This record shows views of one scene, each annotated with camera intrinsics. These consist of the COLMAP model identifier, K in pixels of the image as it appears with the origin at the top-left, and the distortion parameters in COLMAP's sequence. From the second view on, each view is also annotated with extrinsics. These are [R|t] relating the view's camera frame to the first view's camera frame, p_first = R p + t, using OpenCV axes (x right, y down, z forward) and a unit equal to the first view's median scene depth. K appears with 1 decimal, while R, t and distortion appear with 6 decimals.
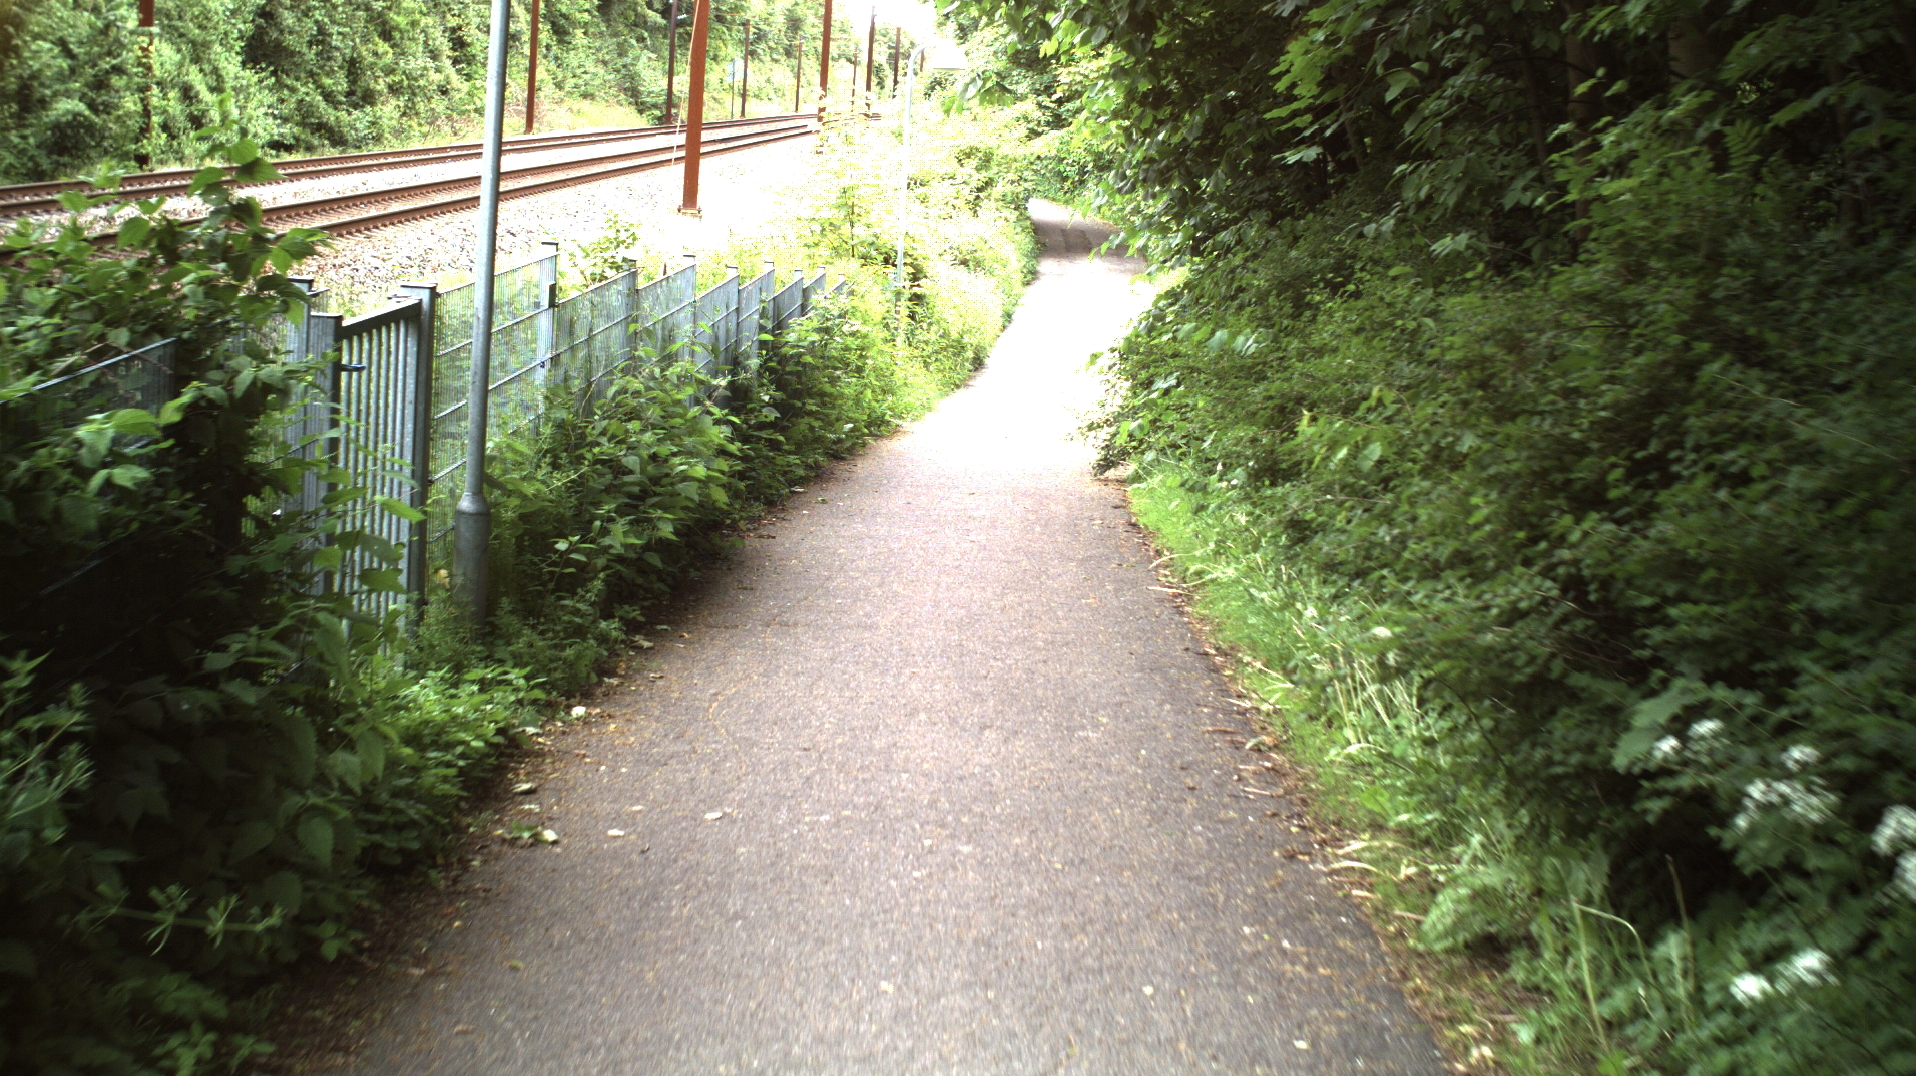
lens RADIAL K [[3339.5, 0, 958.0], [0, 3339.5, 538.0], [0, 0, 1]] dist [-0.270274, 0.232099]
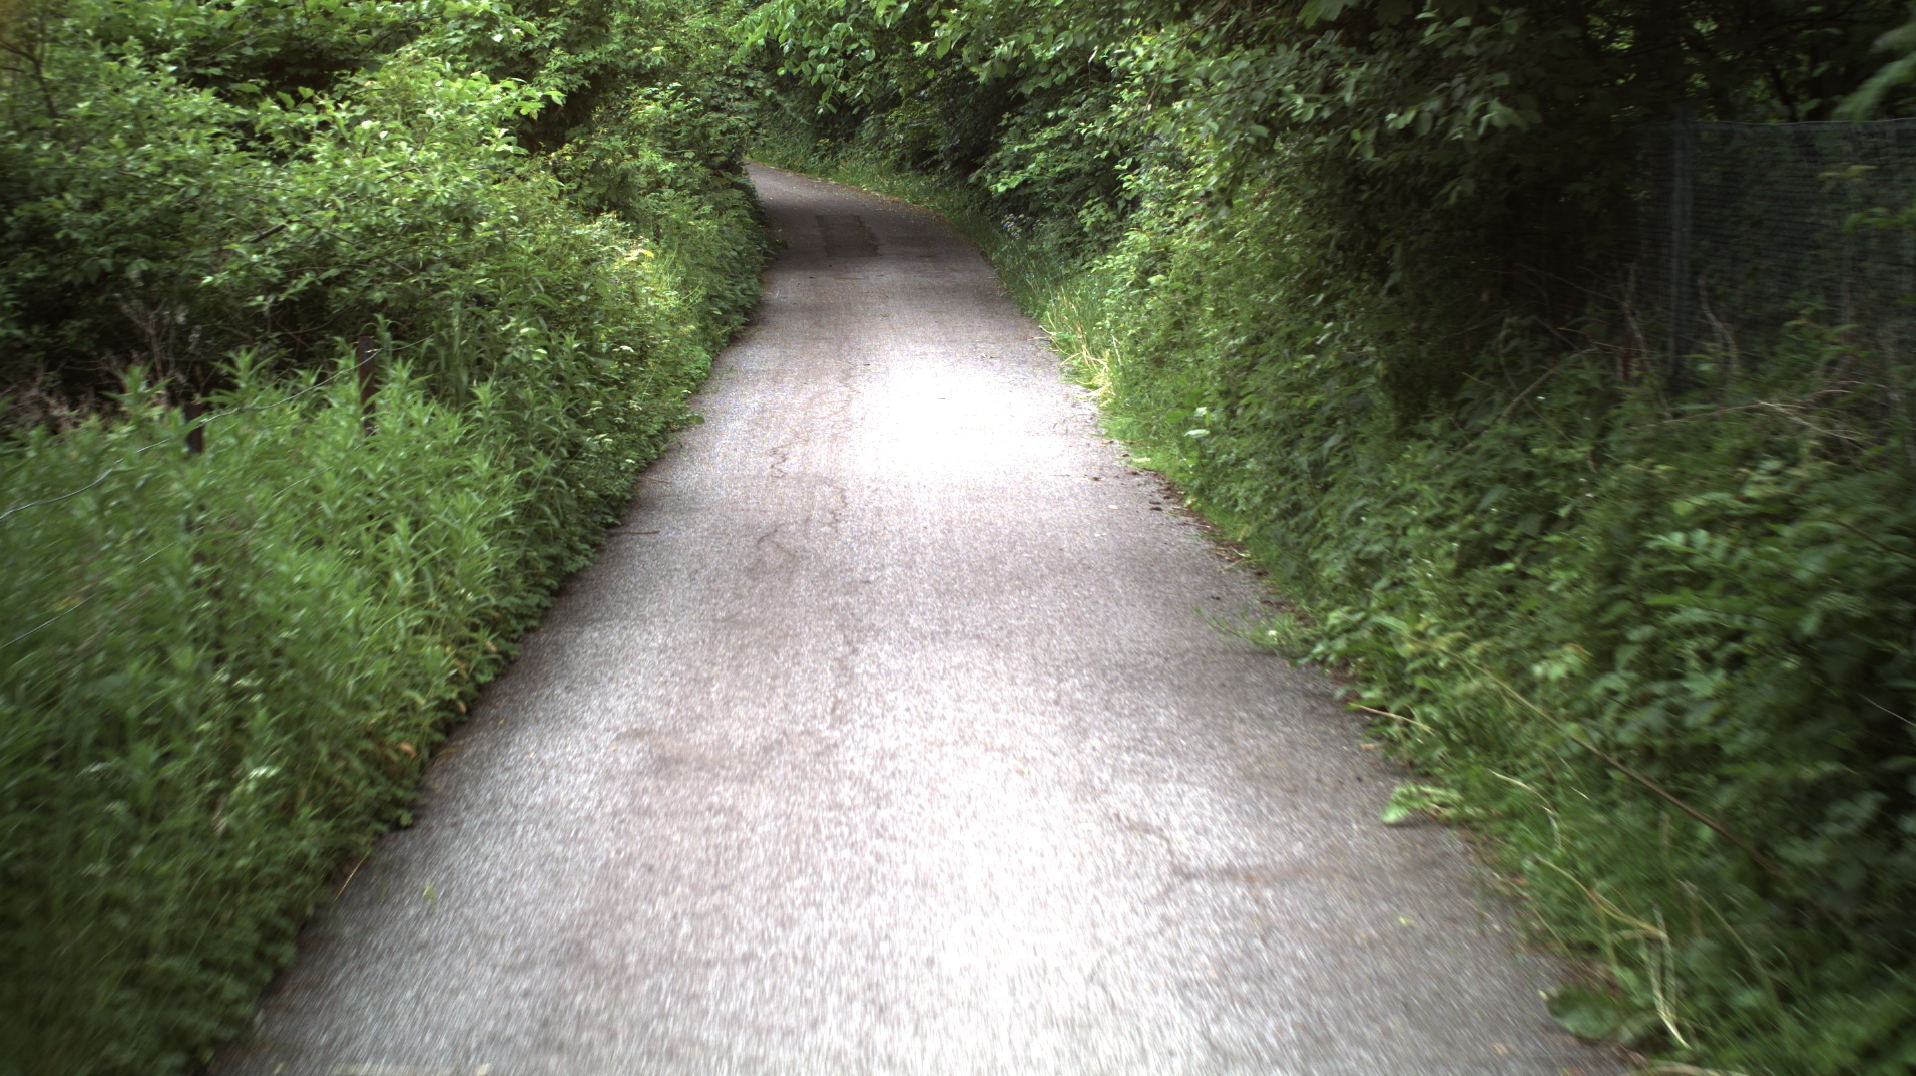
lens RADIAL K [[3339.5, 0, 958.0], [0, 3339.5, 538.0], [0, 0, 1]] dist [-0.270274, 0.232099]
pose [[0.995955, -0.063041, 0.064026, 0.026077], [0.063241, 0.997998, -0.001100, -0.063296], [-0.063828, 0.005144, 0.997948, 0.752583]]
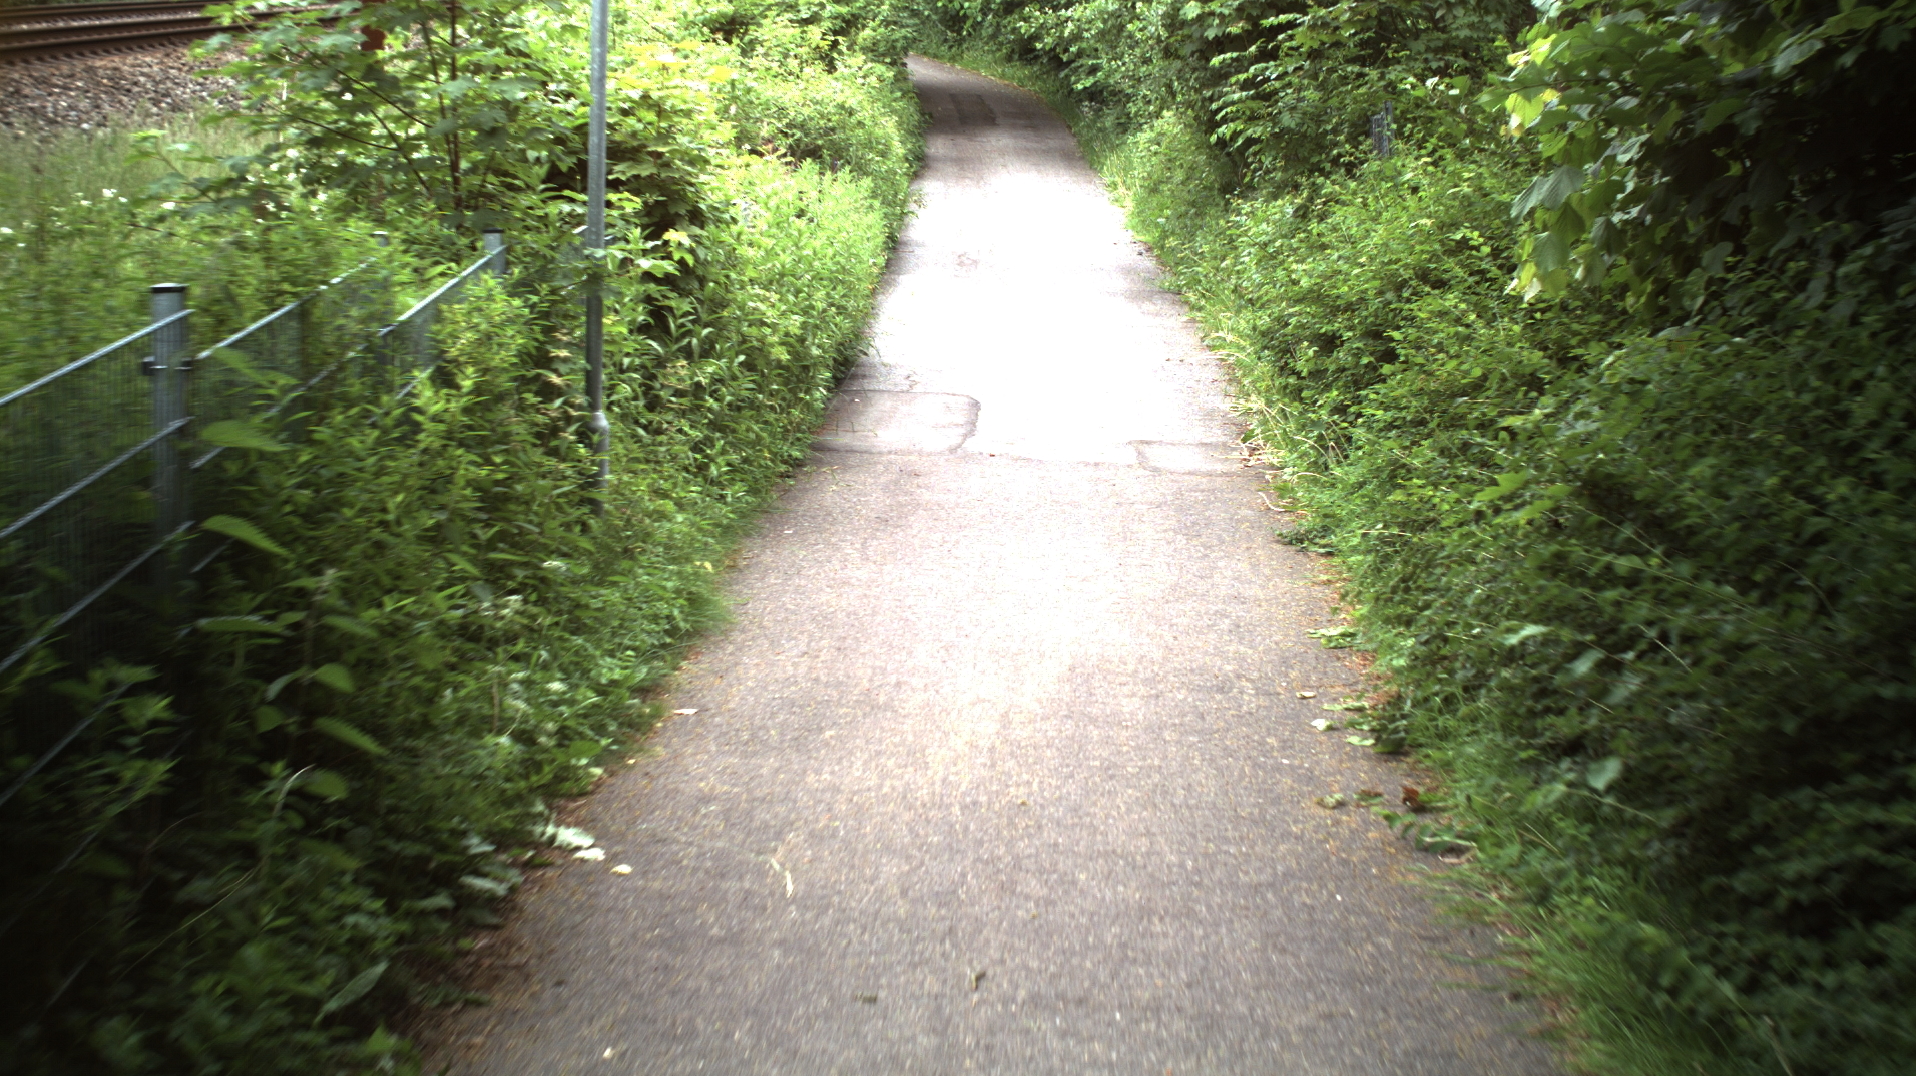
lens RADIAL K [[3339.5, 0, 958.0], [0, 3339.5, 538.0], [0, 0, 1]] dist [-0.270274, 0.232099]
pose [[0.998834, -0.029747, 0.038015, 0.002868], [0.028273, 0.998849, 0.038745, -0.037056], [-0.039124, -0.037625, 0.998526, 0.418909]]
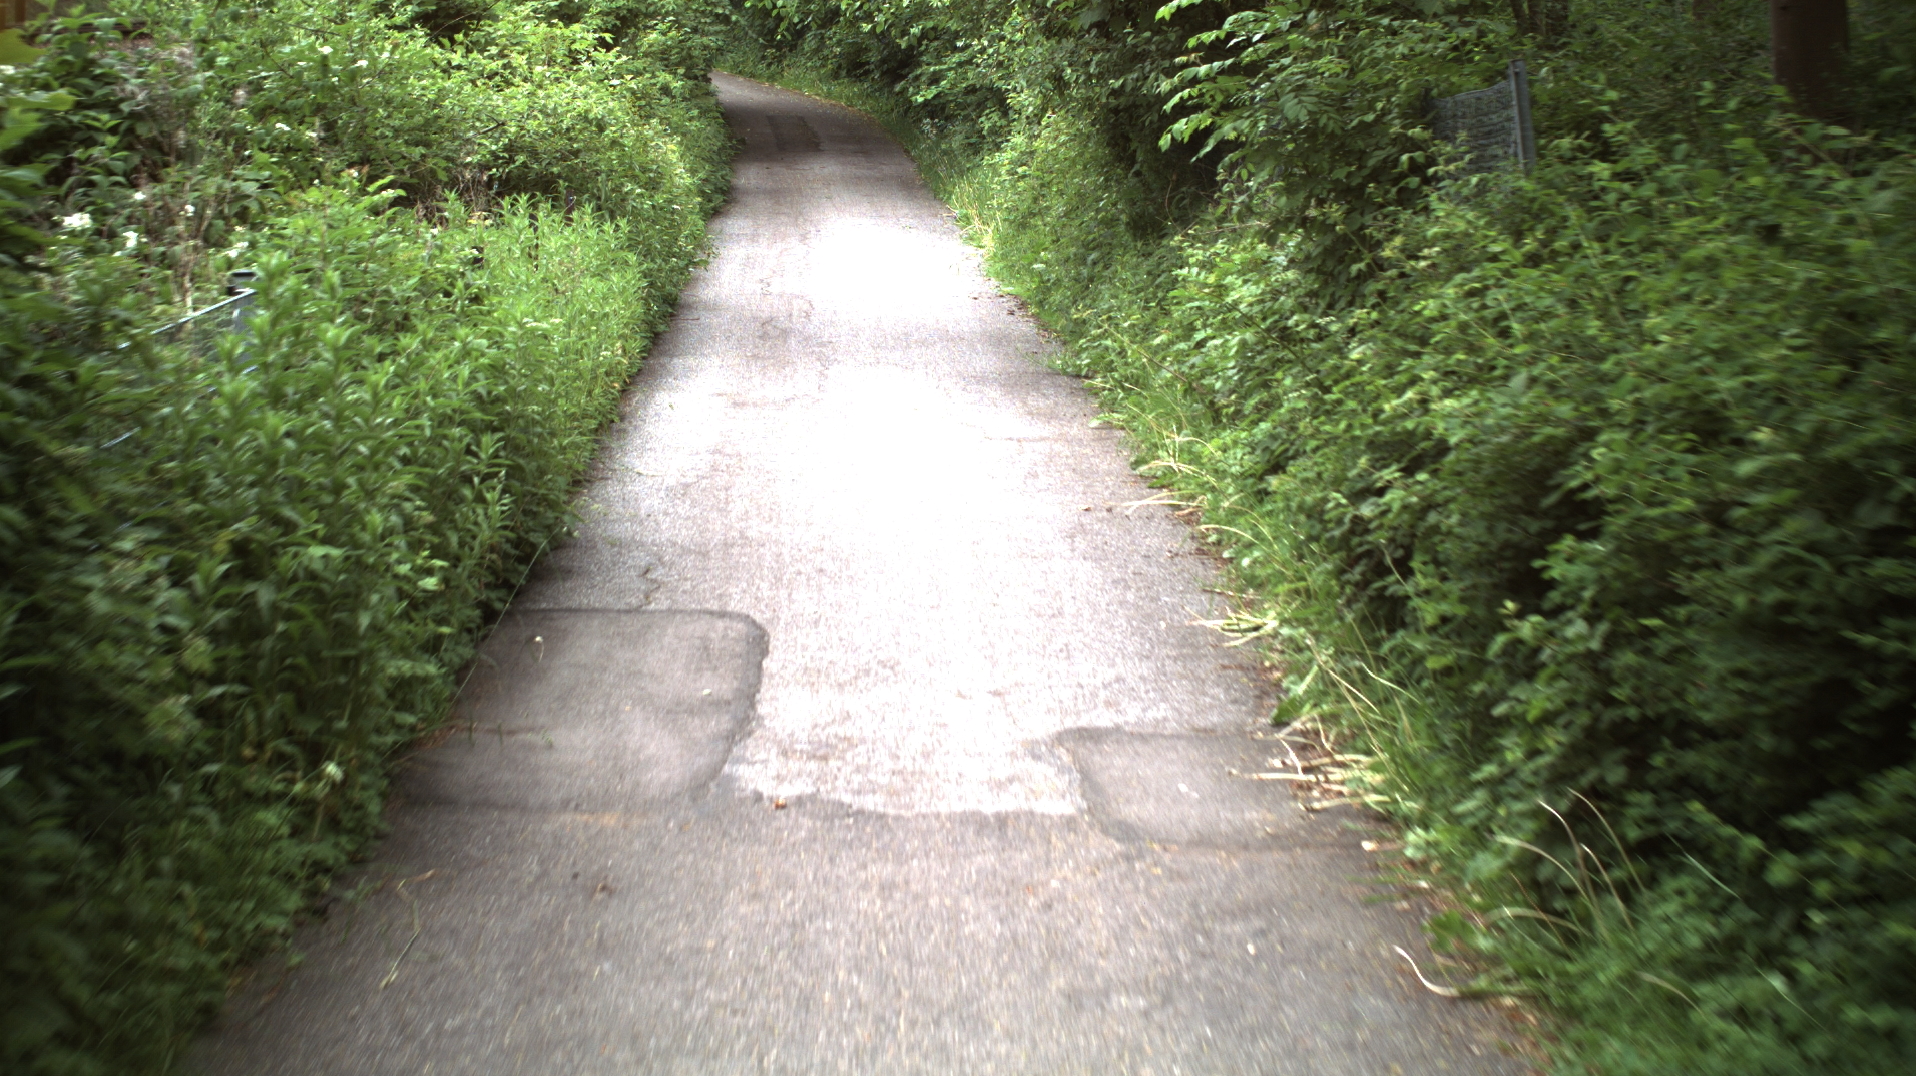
lens RADIAL K [[3339.5, 0, 958.0], [0, 3339.5, 538.0], [0, 0, 1]] dist [-0.270274, 0.232099]
pose [[0.994894, -0.054026, 0.085247, 0.014222], [0.051542, 0.998187, 0.031072, -0.048874], [-0.086771, -0.026520, 0.995875, 0.585743]]
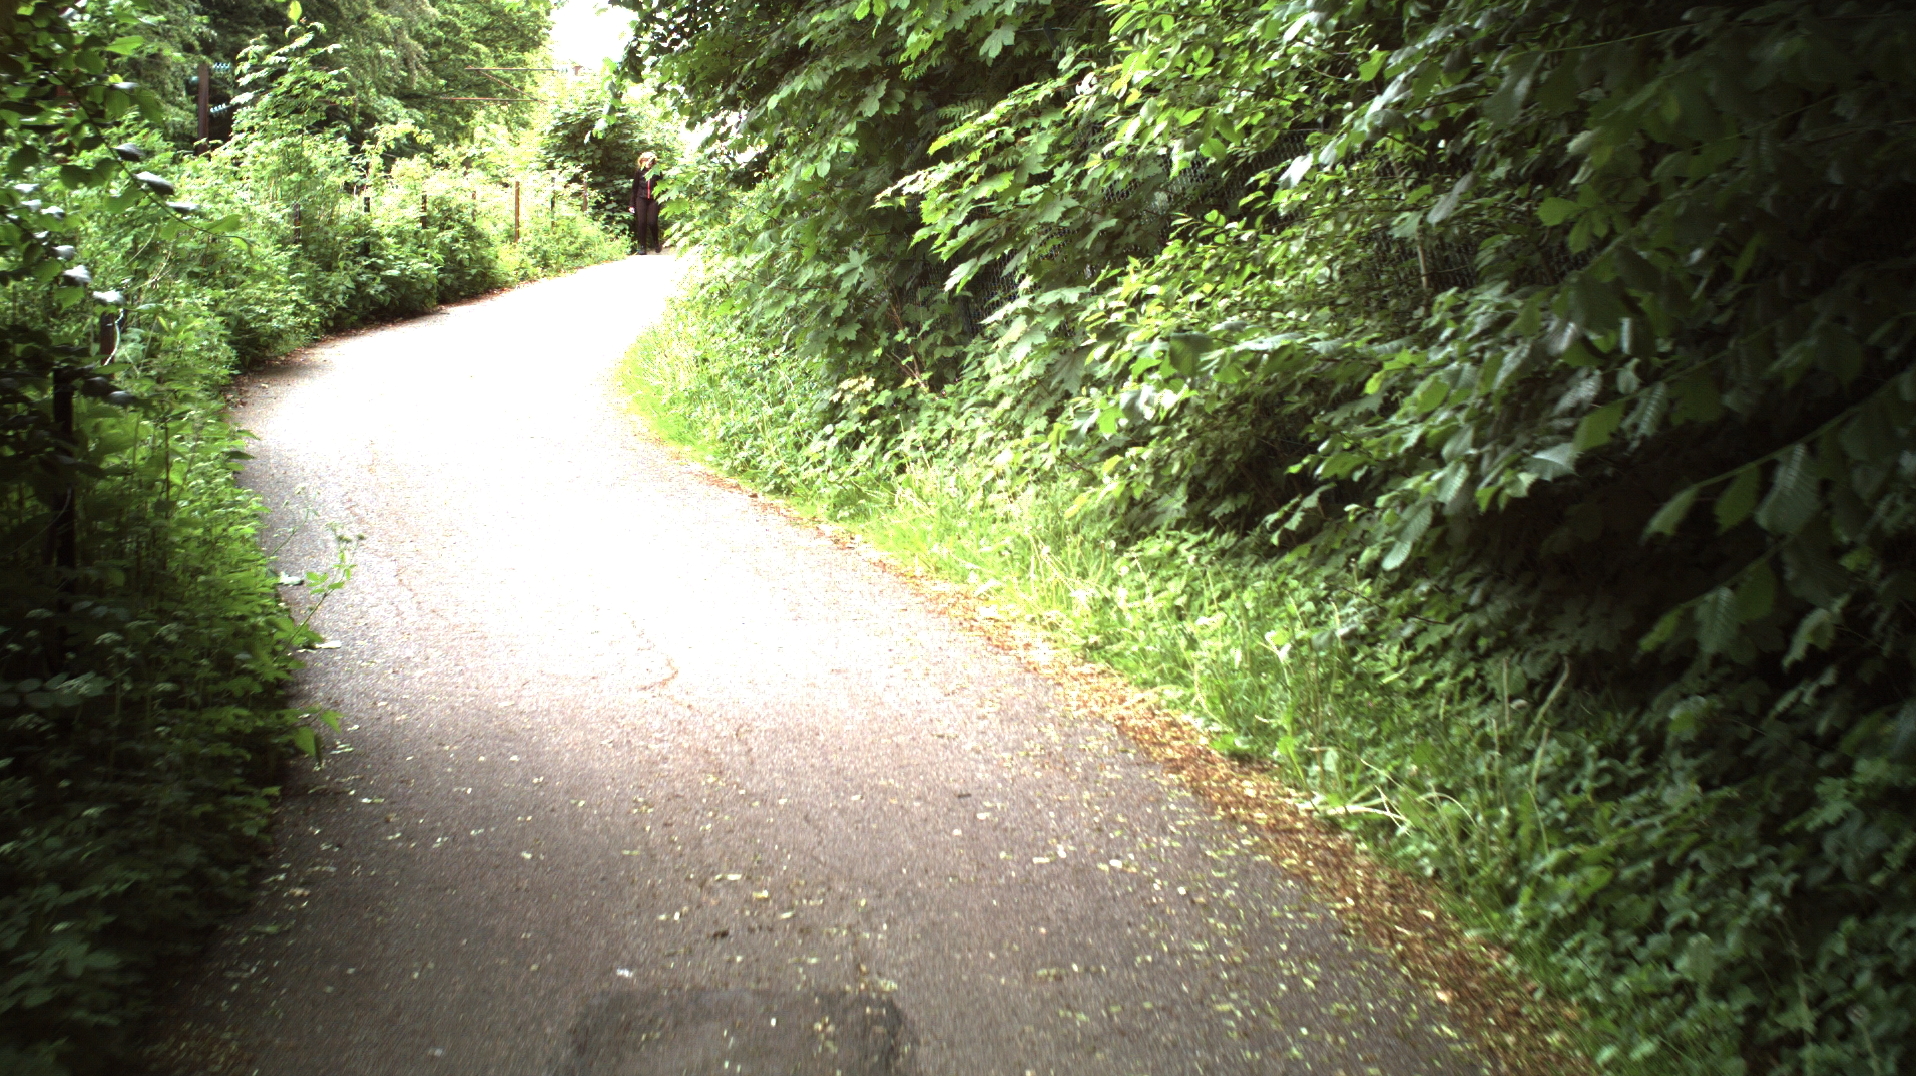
lens RADIAL K [[3339.5, 0, 958.0], [0, 3339.5, 538.0], [0, 0, 1]] dist [-0.270274, 0.232099]
pose [[0.998686, -0.047305, 0.019717, 0.061653], [0.048463, 0.996828, -0.063135, -0.159223], [-0.016668, 0.064008, 0.997810, 1.503626]]
